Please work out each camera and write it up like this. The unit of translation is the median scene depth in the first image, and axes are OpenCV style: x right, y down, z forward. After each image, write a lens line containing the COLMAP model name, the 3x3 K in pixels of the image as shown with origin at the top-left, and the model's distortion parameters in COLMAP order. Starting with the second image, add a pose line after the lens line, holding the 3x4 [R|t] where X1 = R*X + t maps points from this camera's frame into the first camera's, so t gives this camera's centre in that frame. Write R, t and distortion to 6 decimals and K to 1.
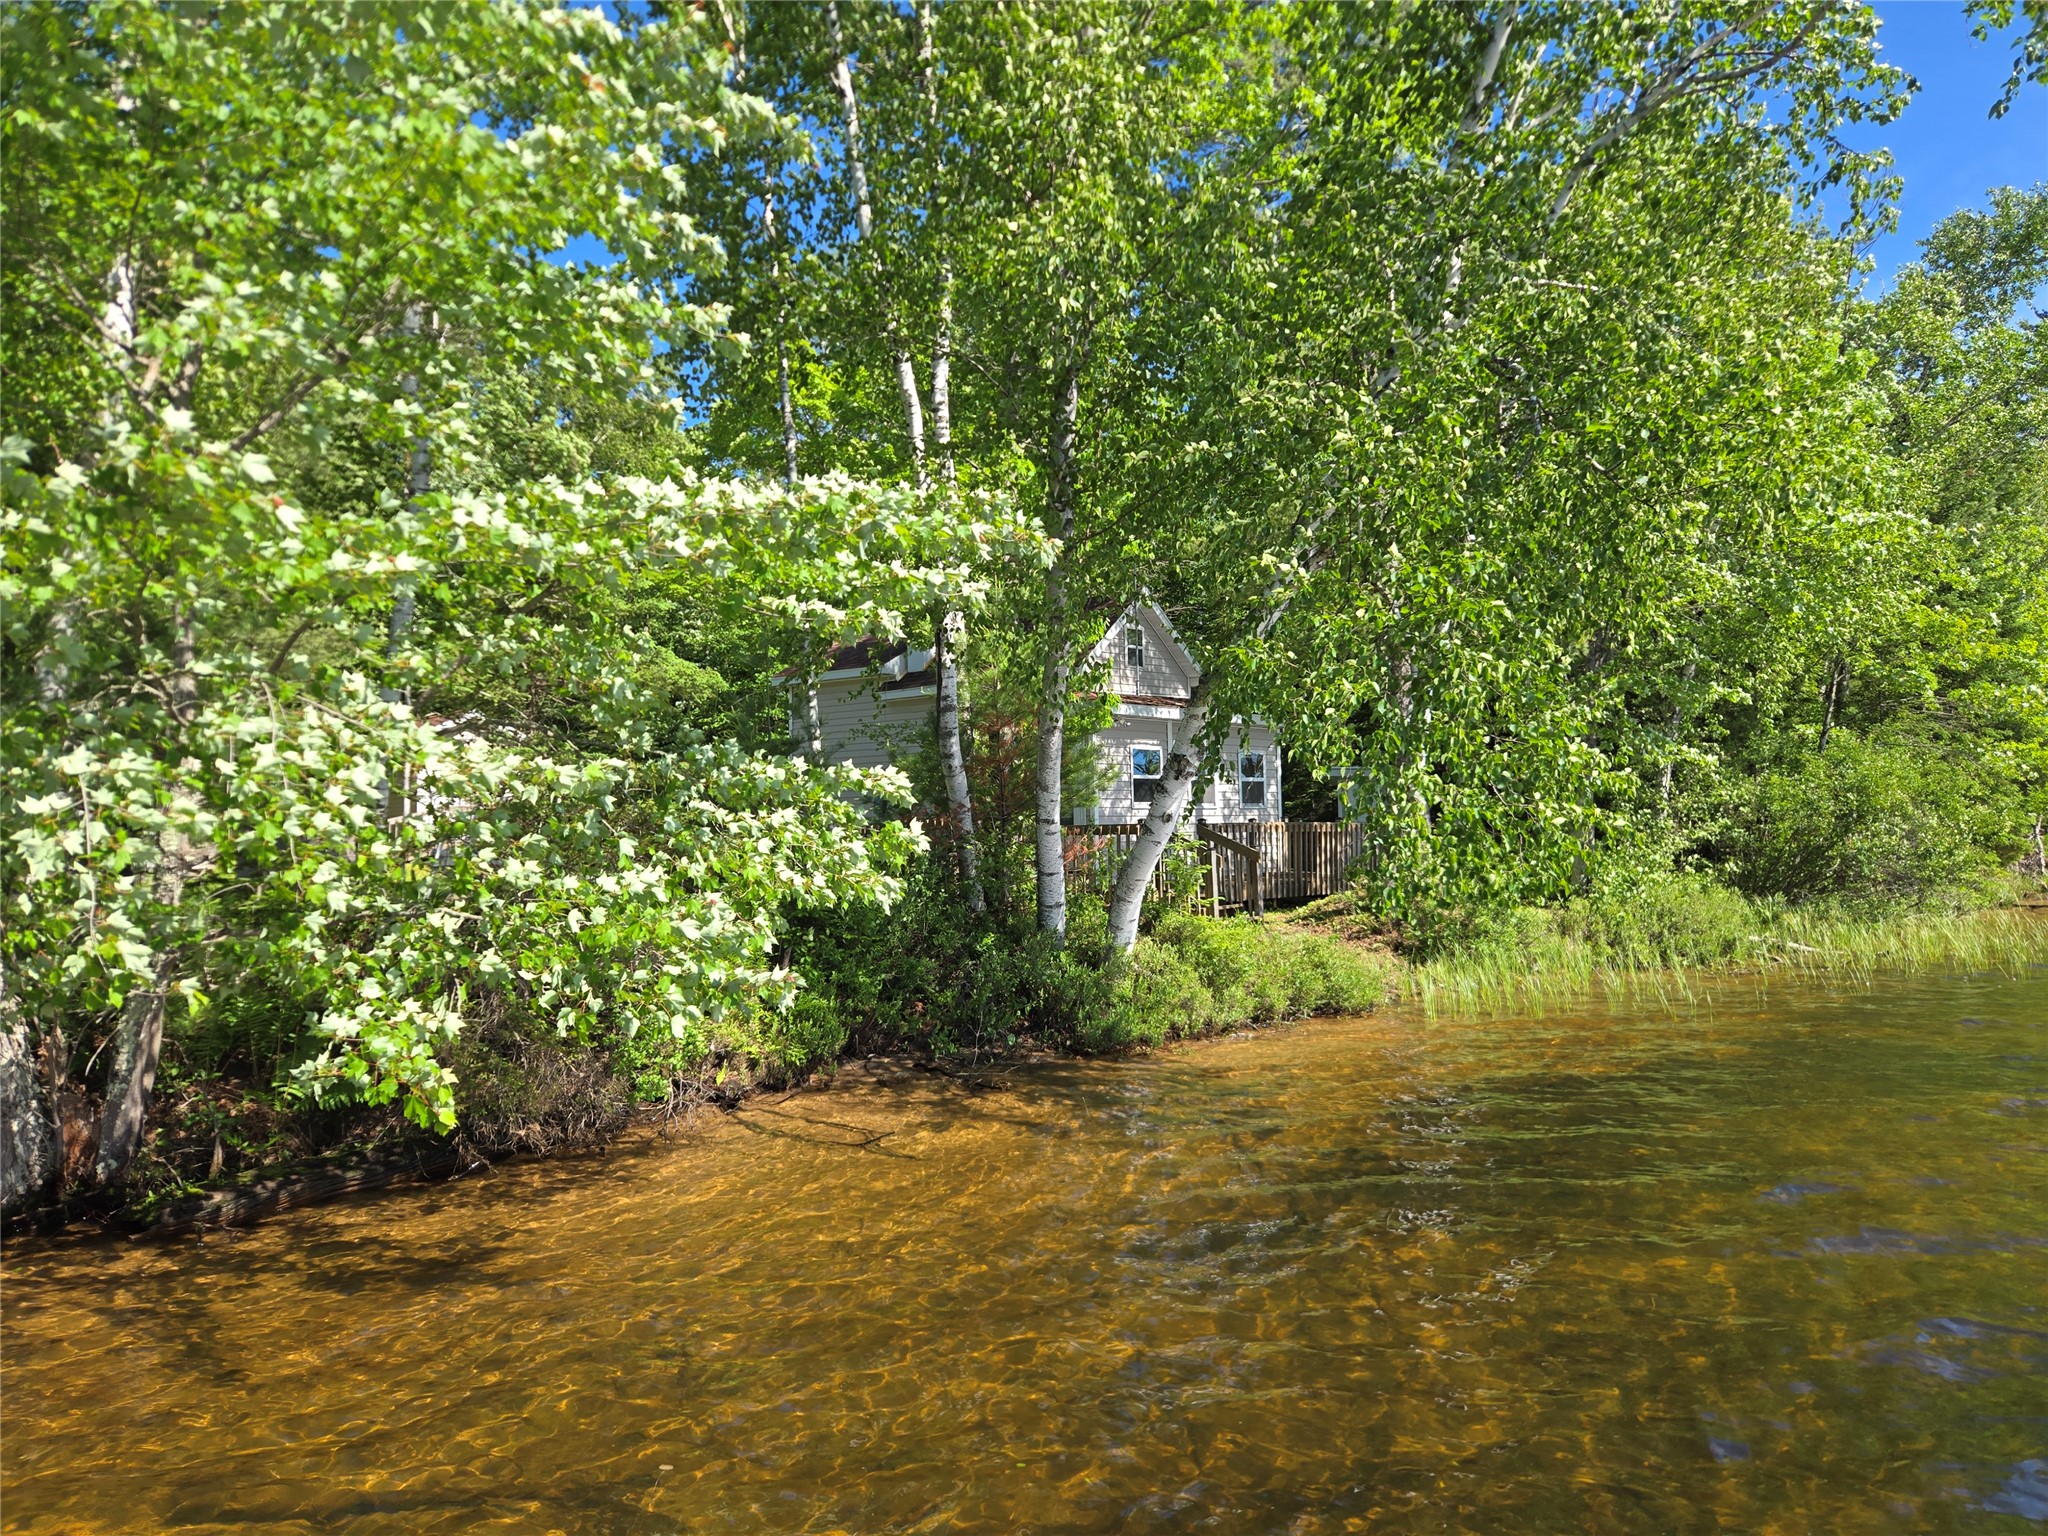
lens RADIAL K [[1546.1, 0, 1022.2], [0, 1546.1, 751.4], [0, 0, 1]] dist [0.054735, -0.053627]
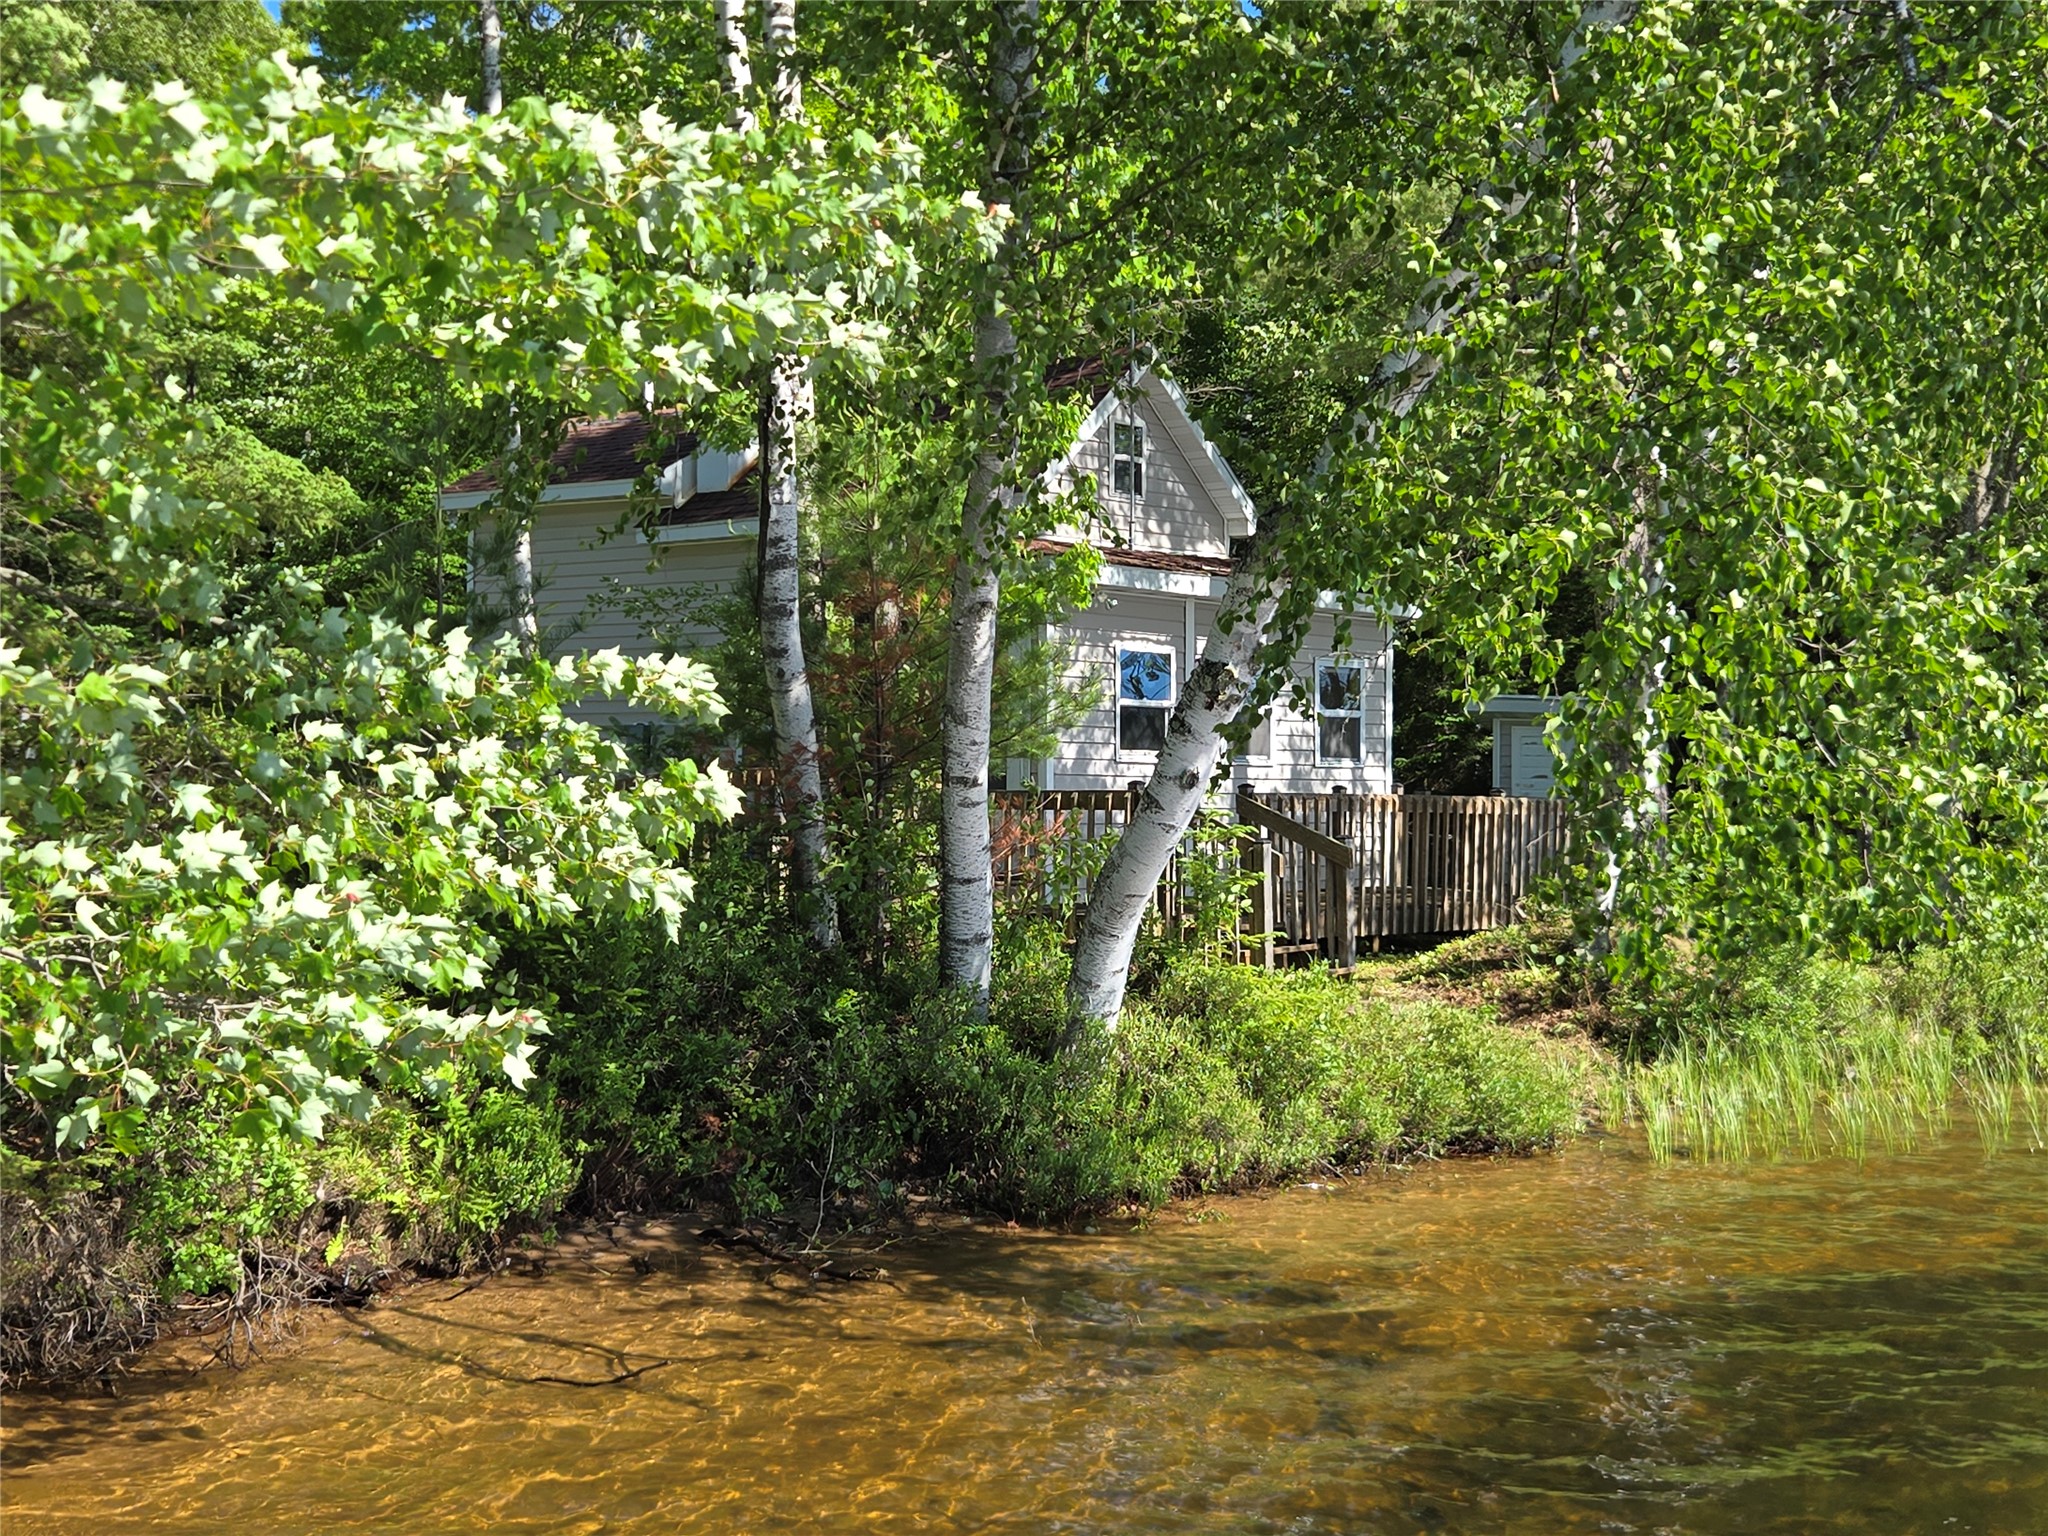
lens RADIAL K [[1572.6, 0, 961.2], [0, 1572.6, 765.2], [0, 0, 1]] dist [0.025345, -0.000278]
pose [[0.997003, 0.022488, 0.074024, -0.024700], [-0.029730, 0.994719, 0.098236, -0.014124], [-0.071424, -0.100143, 0.992406, 0.464807]]
